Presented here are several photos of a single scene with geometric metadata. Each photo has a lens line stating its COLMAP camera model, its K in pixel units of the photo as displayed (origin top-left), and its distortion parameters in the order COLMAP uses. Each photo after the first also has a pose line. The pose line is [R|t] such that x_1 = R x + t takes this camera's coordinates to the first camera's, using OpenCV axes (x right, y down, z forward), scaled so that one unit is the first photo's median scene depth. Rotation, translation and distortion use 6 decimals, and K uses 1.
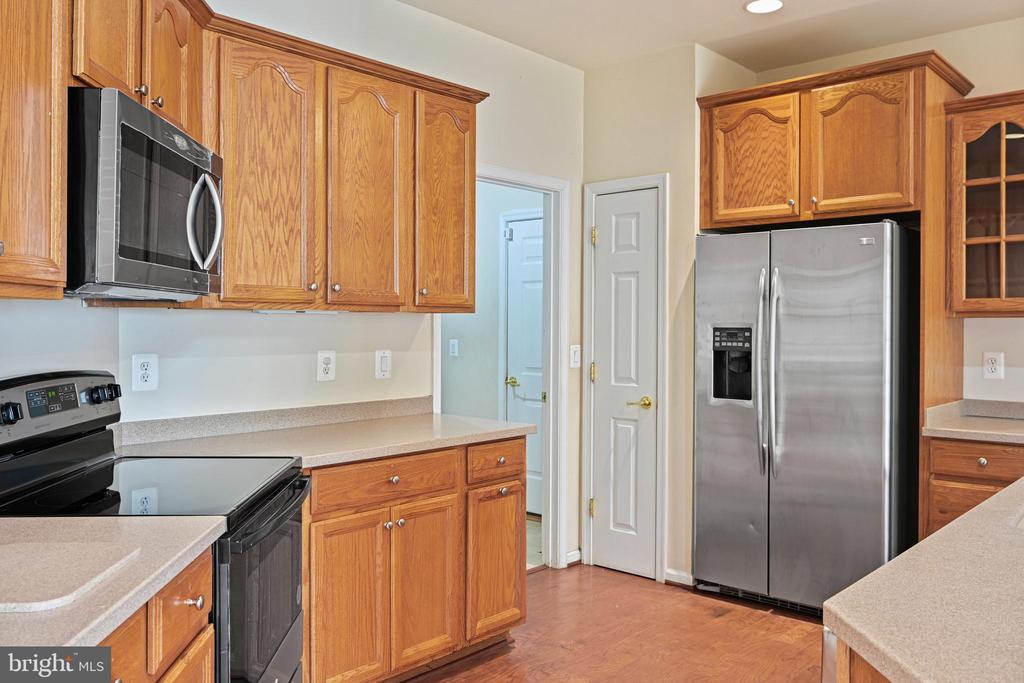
lens RADIAL K [[831.2, 0, 511.8], [0, 831.2, 339.0], [0, 0, 1]] dist [0.001951, 0.000711]
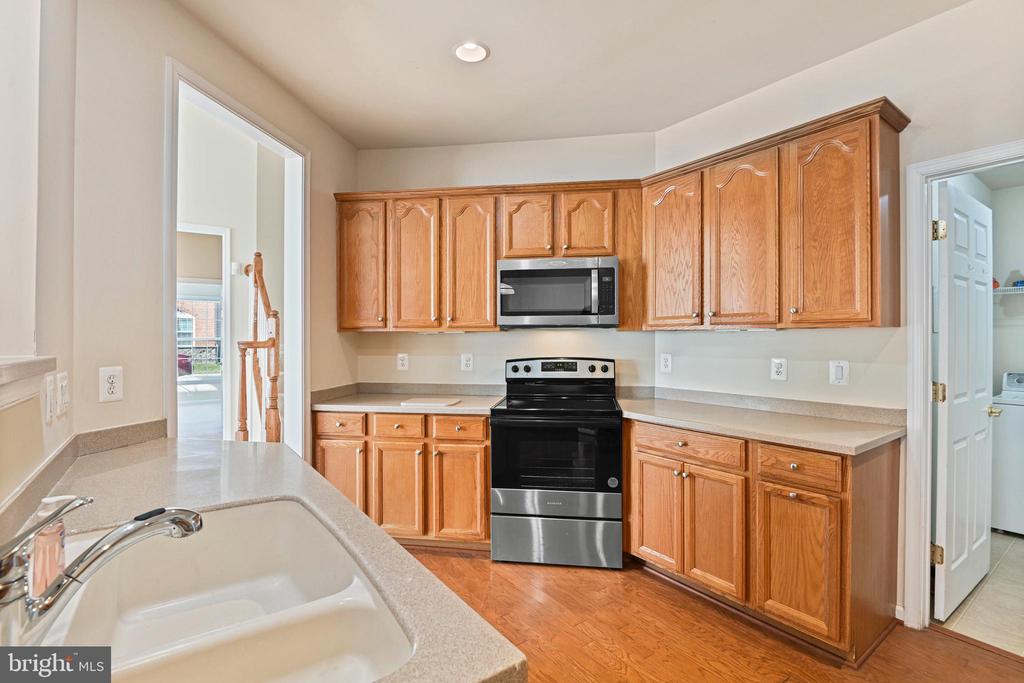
lens RADIAL K [[478.0, 0, 512.0], [0, 478.0, 341.5], [0, 0, 1]] dist [-0.001770, -0.011181]
pose [[-0.208203, 0.004079, -0.978077, 0.635920], [-0.014813, 0.999863, 0.007323, -0.012064], [0.977973, 0.016013, -0.208115, 0.747569]]
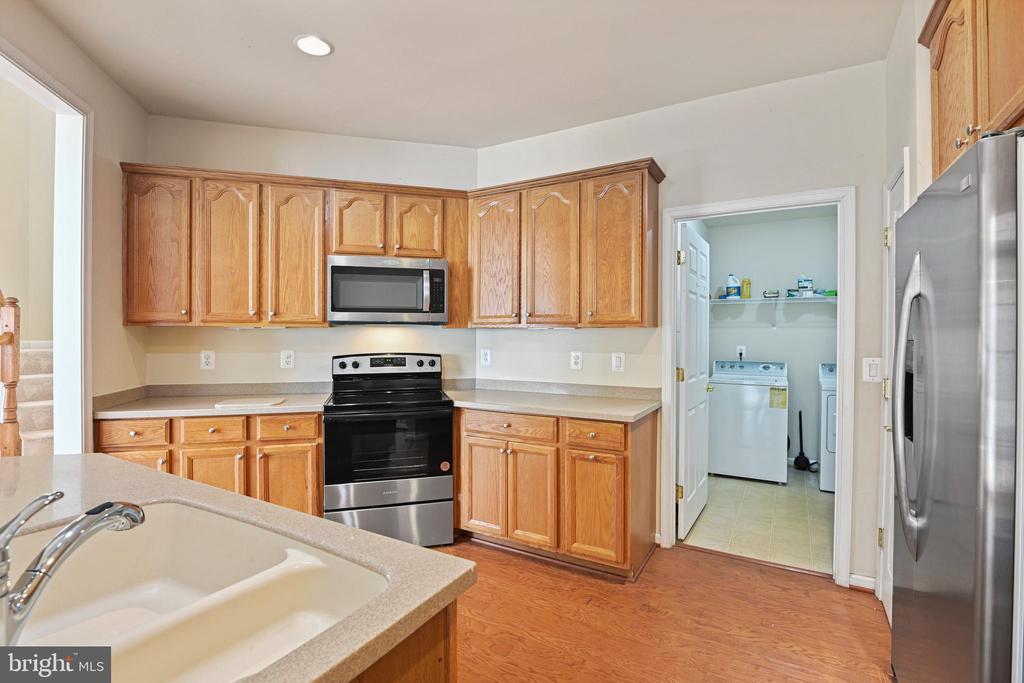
lens RADIAL K [[483.4, 0, 512.0], [0, 483.4, 341.5], [0, 0, 1]] dist [-0.001470, -0.014514]
pose [[0.208599, 0.011441, -0.977934, 0.711530], [-0.018253, 0.999803, 0.007803, -0.010863], [0.977831, 0.016222, 0.208766, 0.679685]]
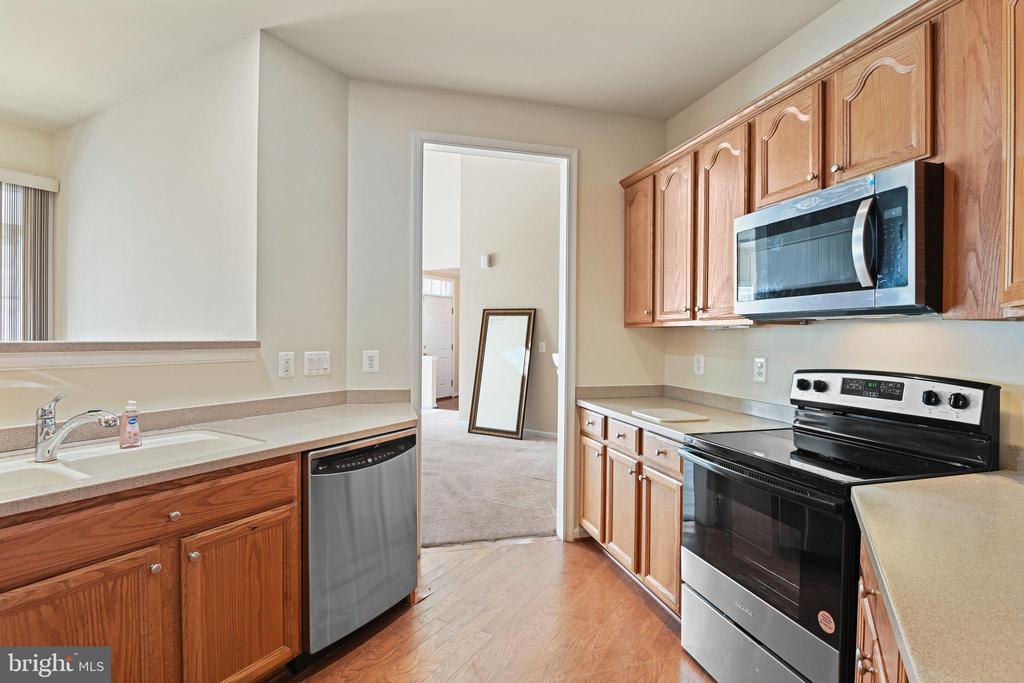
lens RADIAL K [[504.7, 0, 512.0], [0, 504.7, 341.5], [0, 0, 1]] dist [-0.001709, -0.000463]
pose [[-0.976572, -0.009218, -0.214992, 0.160875], [-0.015289, 0.999529, 0.026592, -0.015586], [0.214645, 0.029256, -0.976254, 1.107134]]
